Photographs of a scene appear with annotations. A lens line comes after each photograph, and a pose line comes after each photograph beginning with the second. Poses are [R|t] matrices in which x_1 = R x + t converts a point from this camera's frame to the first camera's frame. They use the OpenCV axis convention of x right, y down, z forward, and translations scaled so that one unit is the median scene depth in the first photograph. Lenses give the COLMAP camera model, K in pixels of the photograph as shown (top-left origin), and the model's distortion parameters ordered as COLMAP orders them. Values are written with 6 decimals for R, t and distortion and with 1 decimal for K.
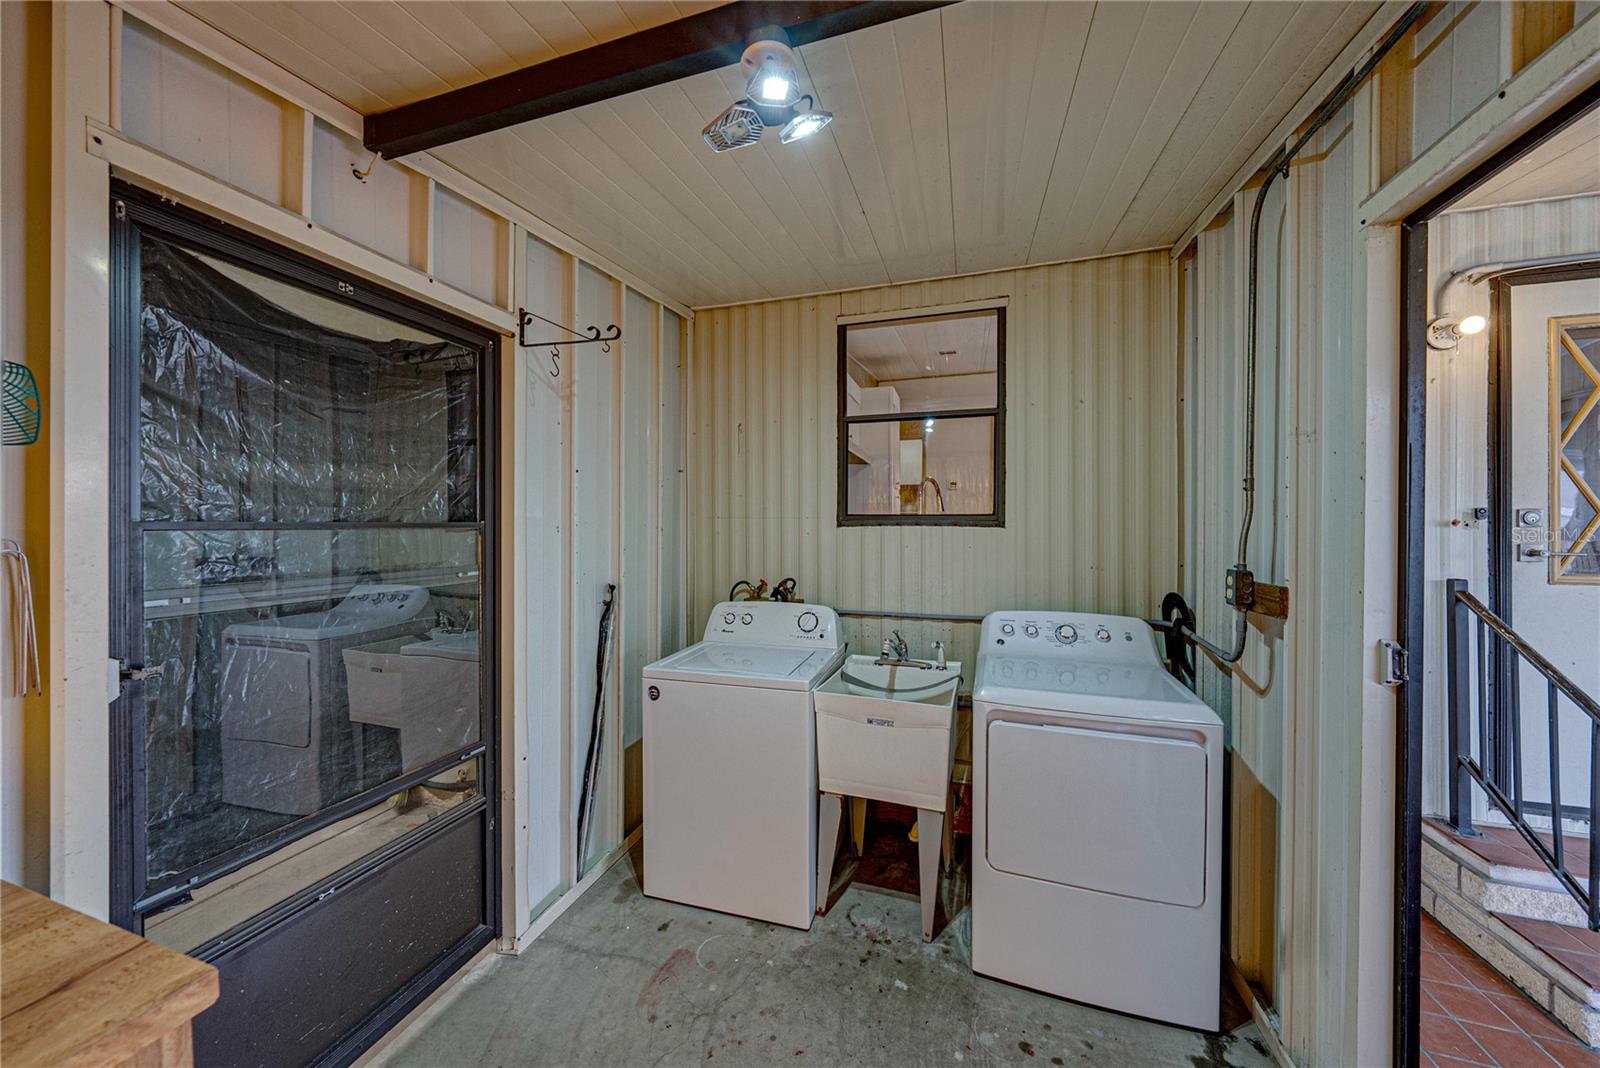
lens RADIAL K [[548.8, 0, 797.8], [0, 548.8, 527.4], [0, 0, 1]] dist [0.000167, 0.000031]
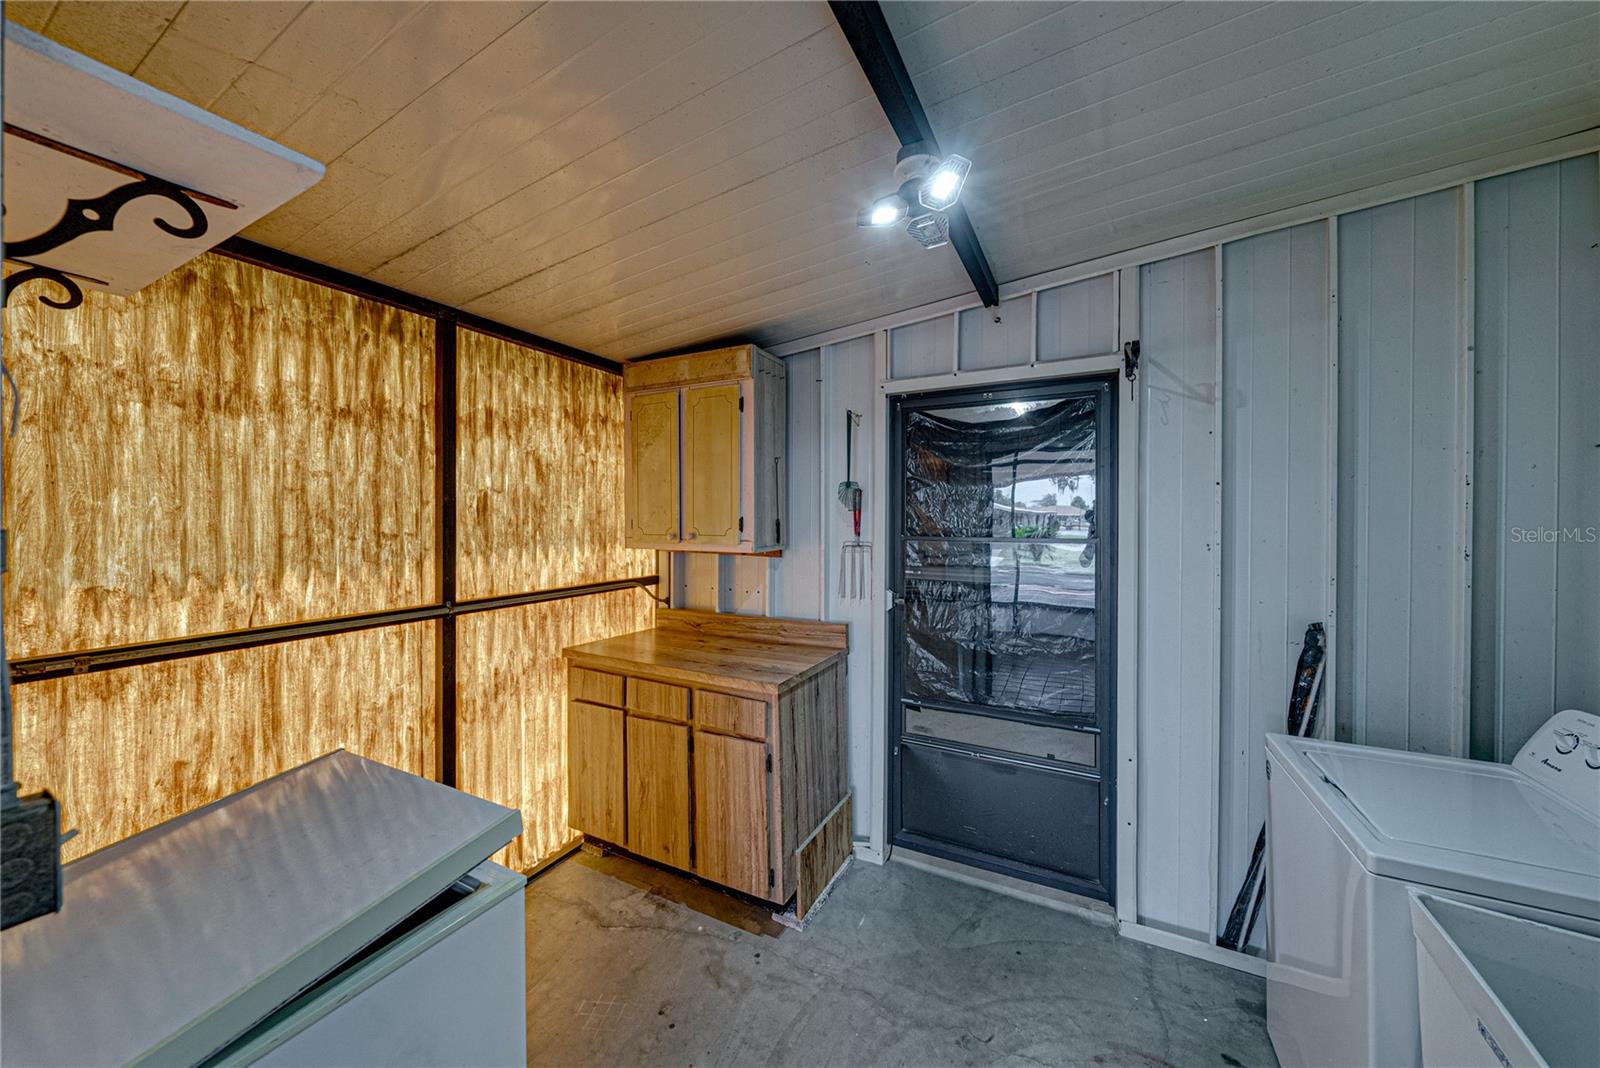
lens RADIAL K [[557.8, 0, 800.5], [0, 557.8, 510.5], [0, 0, 1]] dist [0.000017, 0.000076]
pose [[-0.172603, -0.011938, -0.984919, 0.708064], [-0.012949, 0.999868, -0.009850, -0.046810], [0.984906, 0.011053, -0.172735, 0.560482]]
